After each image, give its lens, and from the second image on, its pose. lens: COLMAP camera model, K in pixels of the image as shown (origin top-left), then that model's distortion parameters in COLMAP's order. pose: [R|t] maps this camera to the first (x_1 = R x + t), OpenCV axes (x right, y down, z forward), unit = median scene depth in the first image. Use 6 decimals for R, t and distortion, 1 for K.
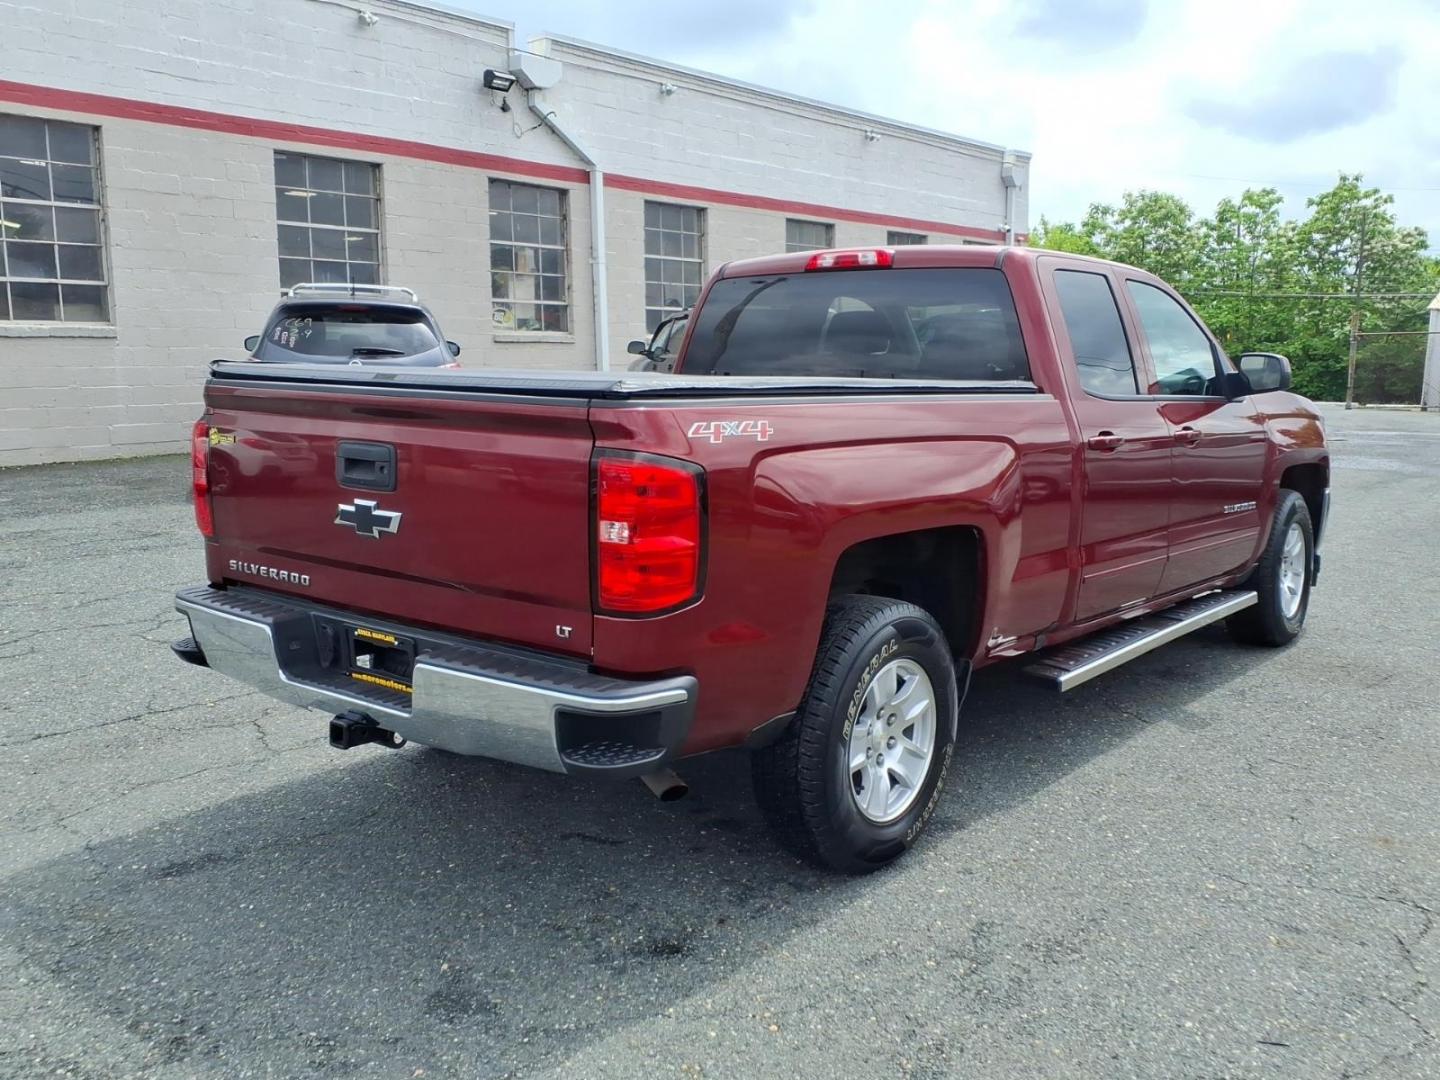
lens RADIAL K [[1343.7, 0, 720.0], [0, 1343.7, 540.0], [0, 0, 1]] dist [0.152153, -0.284999]
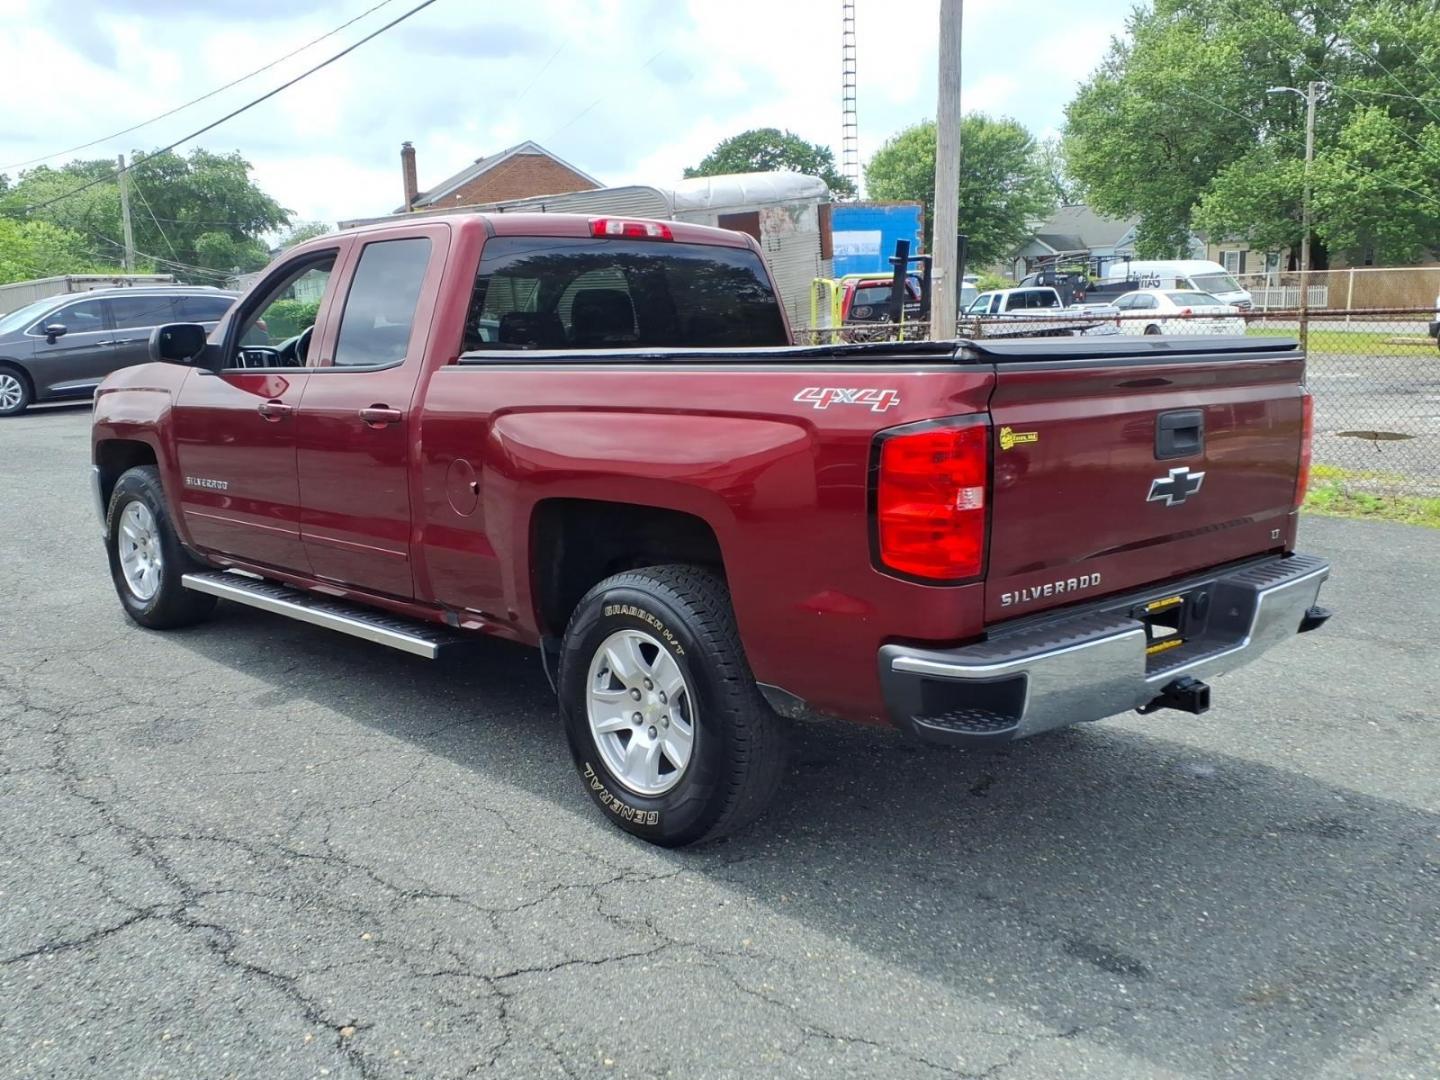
lens RADIAL K [[1329.3, 0, 720.0], [0, 1329.3, 540.0], [0, 0, 1]] dist [0.039411, -0.010342]
pose [[0.106376, -0.168289, 0.979981, -1.156964], [0.147124, 0.977389, 0.151874, -0.161081], [-0.983381, 0.128023, 0.128730, 1.098161]]
